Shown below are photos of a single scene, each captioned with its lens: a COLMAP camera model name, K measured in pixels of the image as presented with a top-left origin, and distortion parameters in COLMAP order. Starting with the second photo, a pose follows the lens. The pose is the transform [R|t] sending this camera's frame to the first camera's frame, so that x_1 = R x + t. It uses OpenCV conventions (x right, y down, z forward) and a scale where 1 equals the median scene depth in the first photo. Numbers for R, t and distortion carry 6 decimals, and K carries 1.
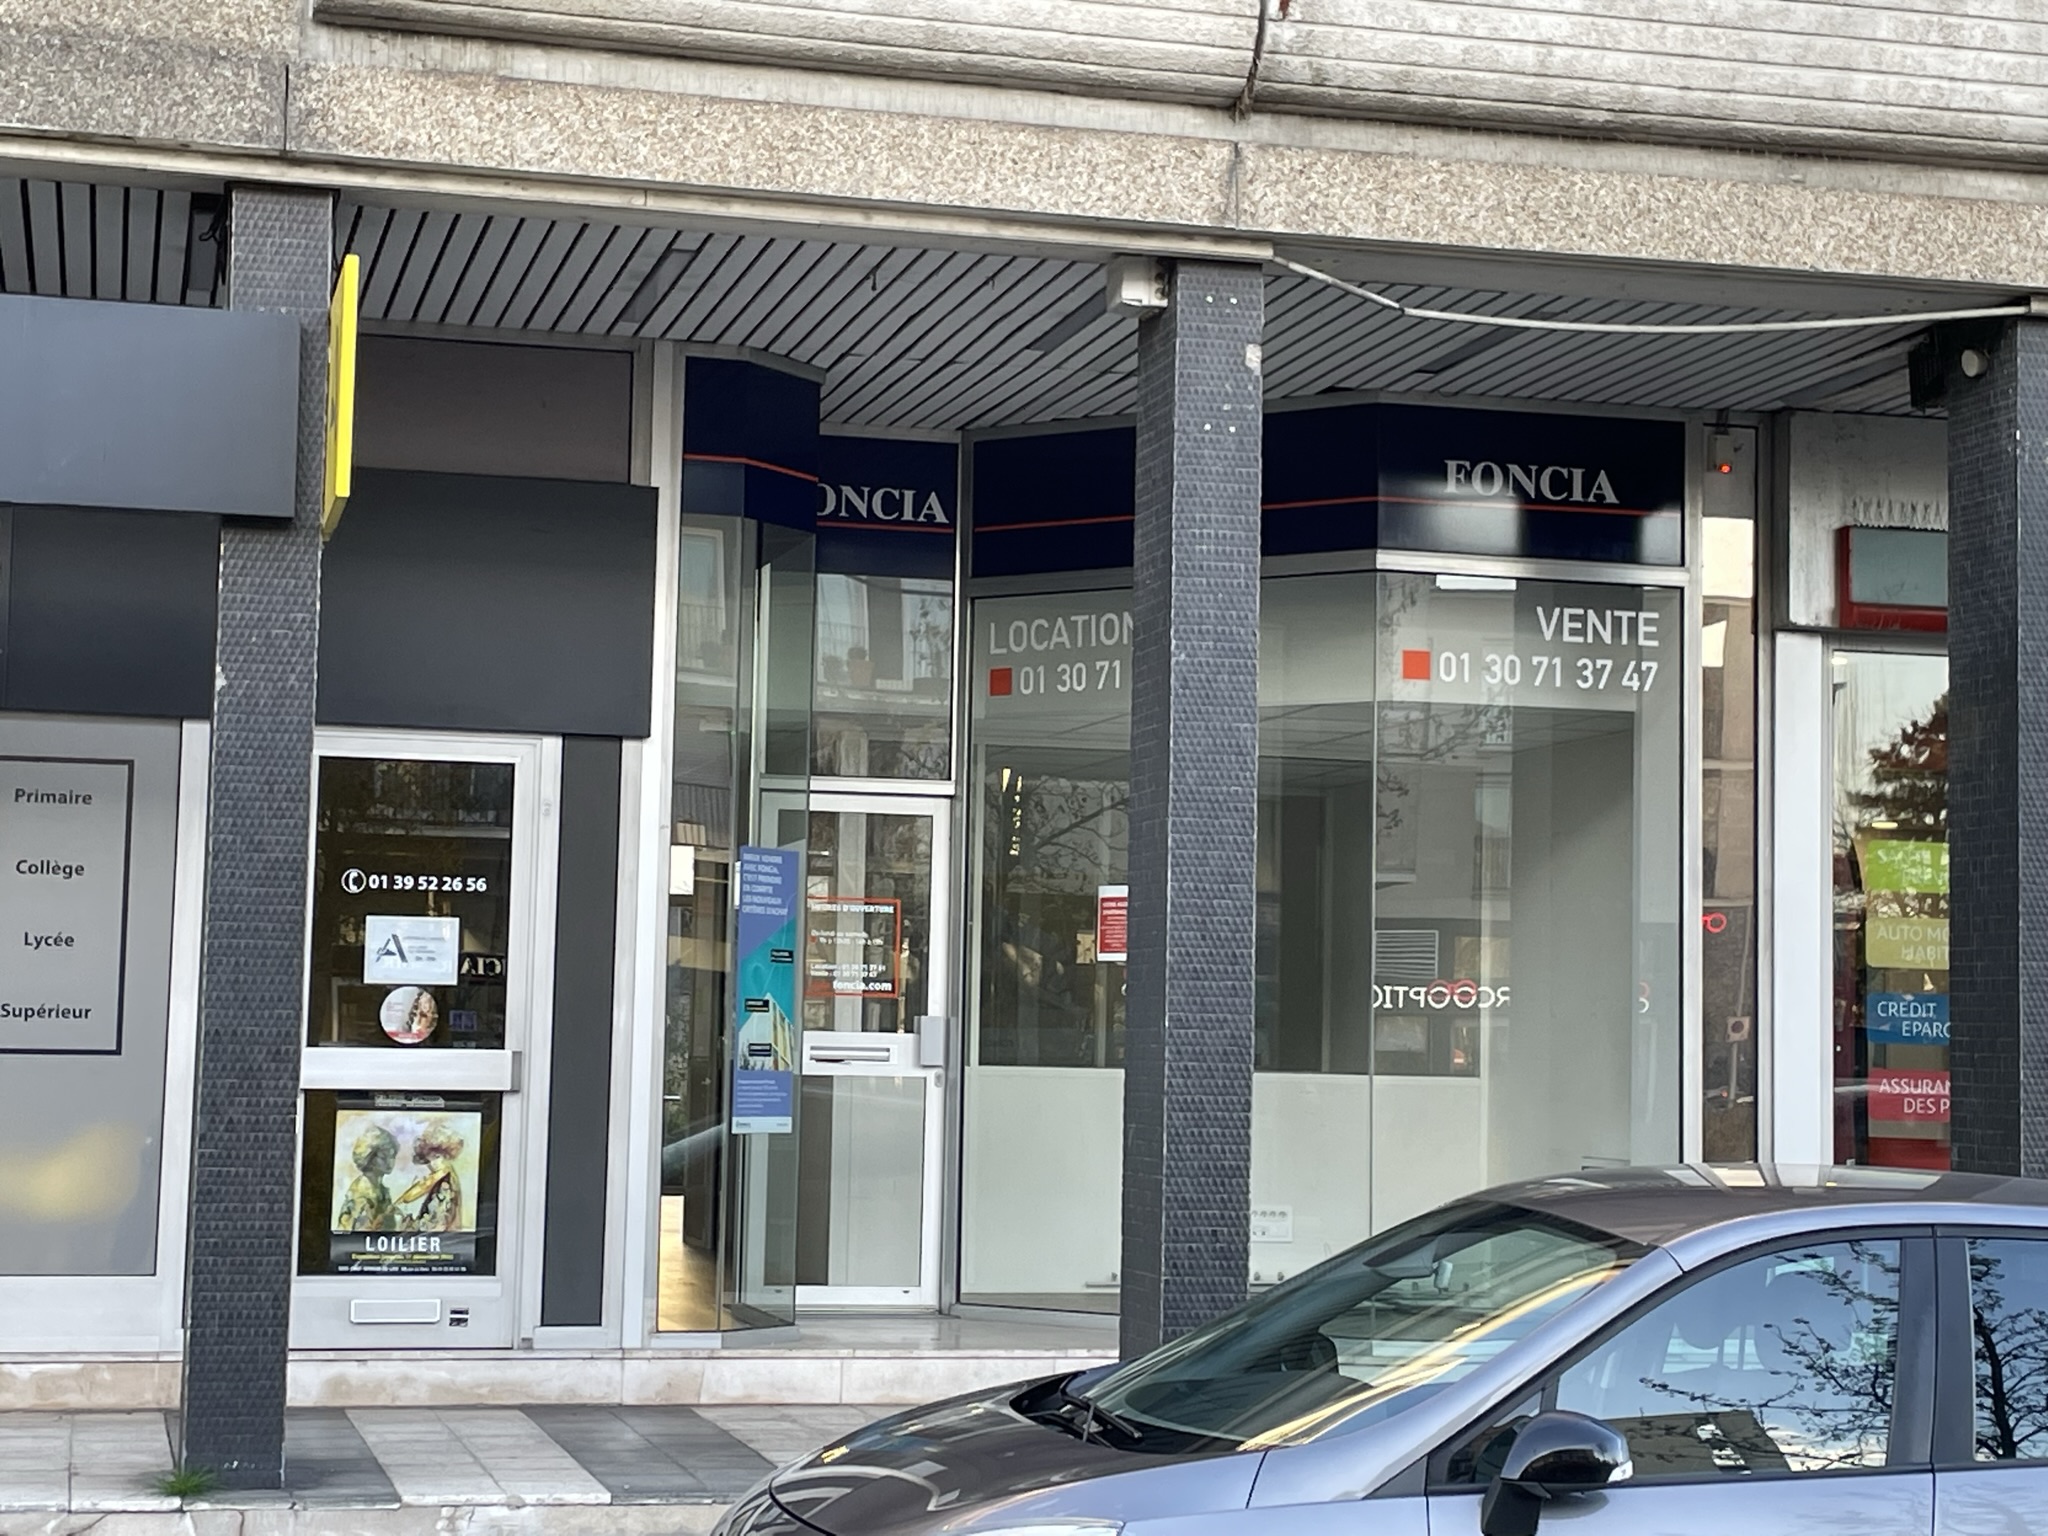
lens RADIAL K [[3776.2, 0, 1024.0], [0, 3776.2, 768.0], [0, 0, 1]] dist [0.210828, -0.394234]
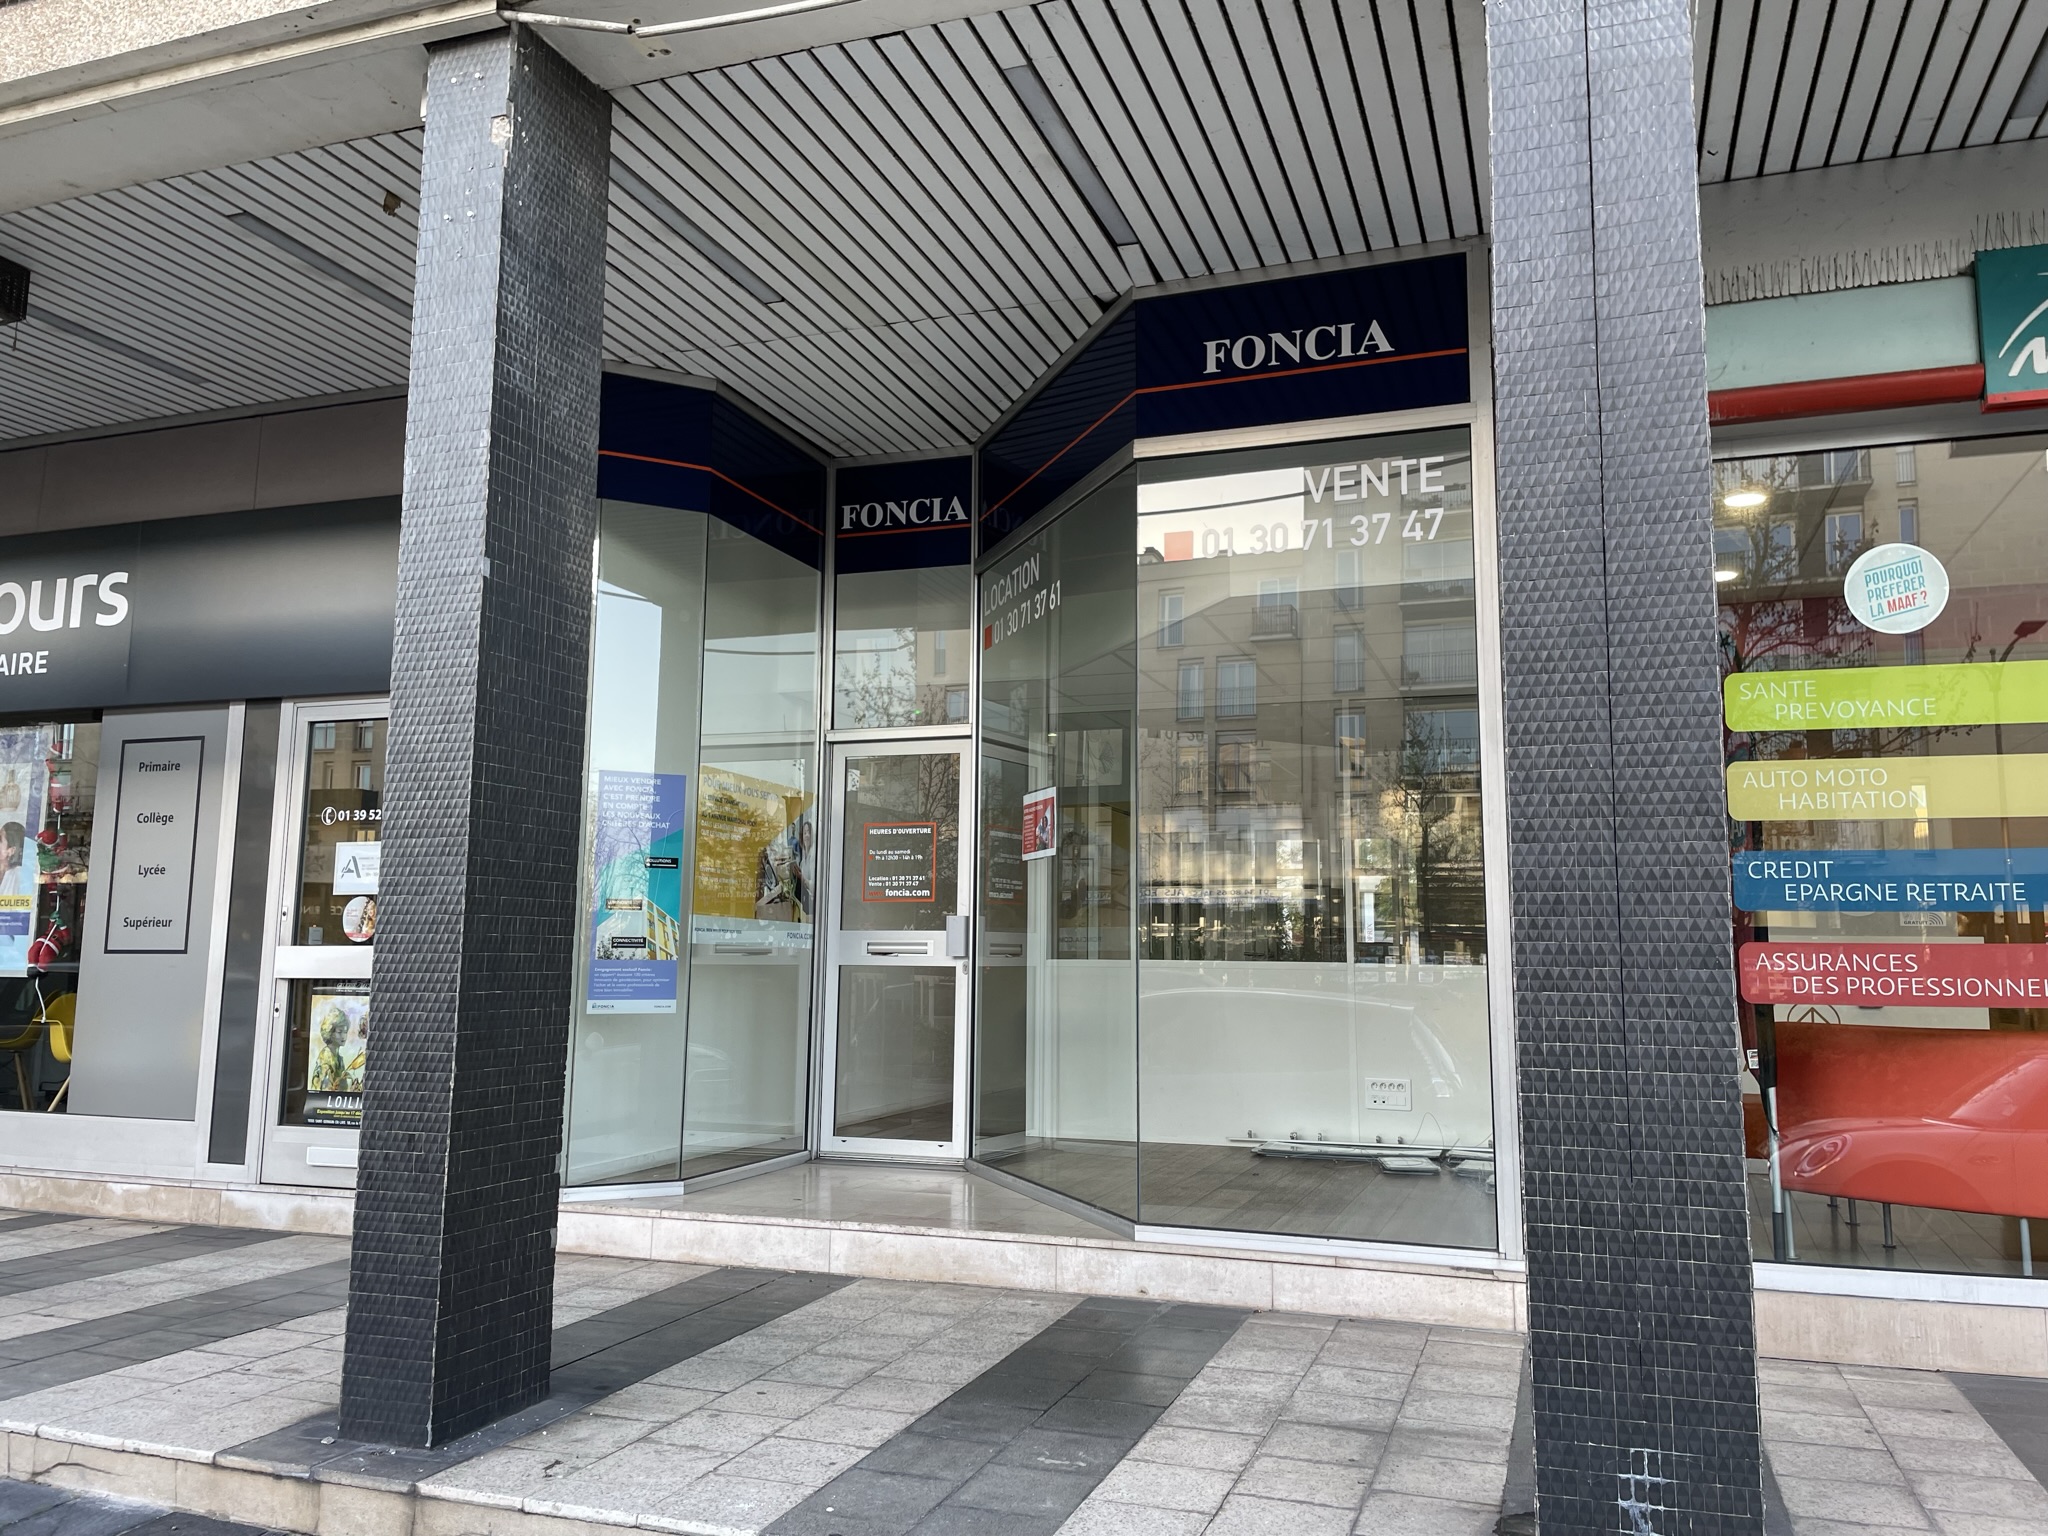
lens RADIAL K [[1533.7, 0, 1024.0], [0, 1533.7, 768.0], [0, 0, 1]] dist [0.081576, -0.077508]
pose [[0.834580, -0.081677, -0.544798, 0.283621], [0.050470, 0.996125, -0.072025, 0.058148], [0.548570, 0.032614, 0.835468, 0.631679]]
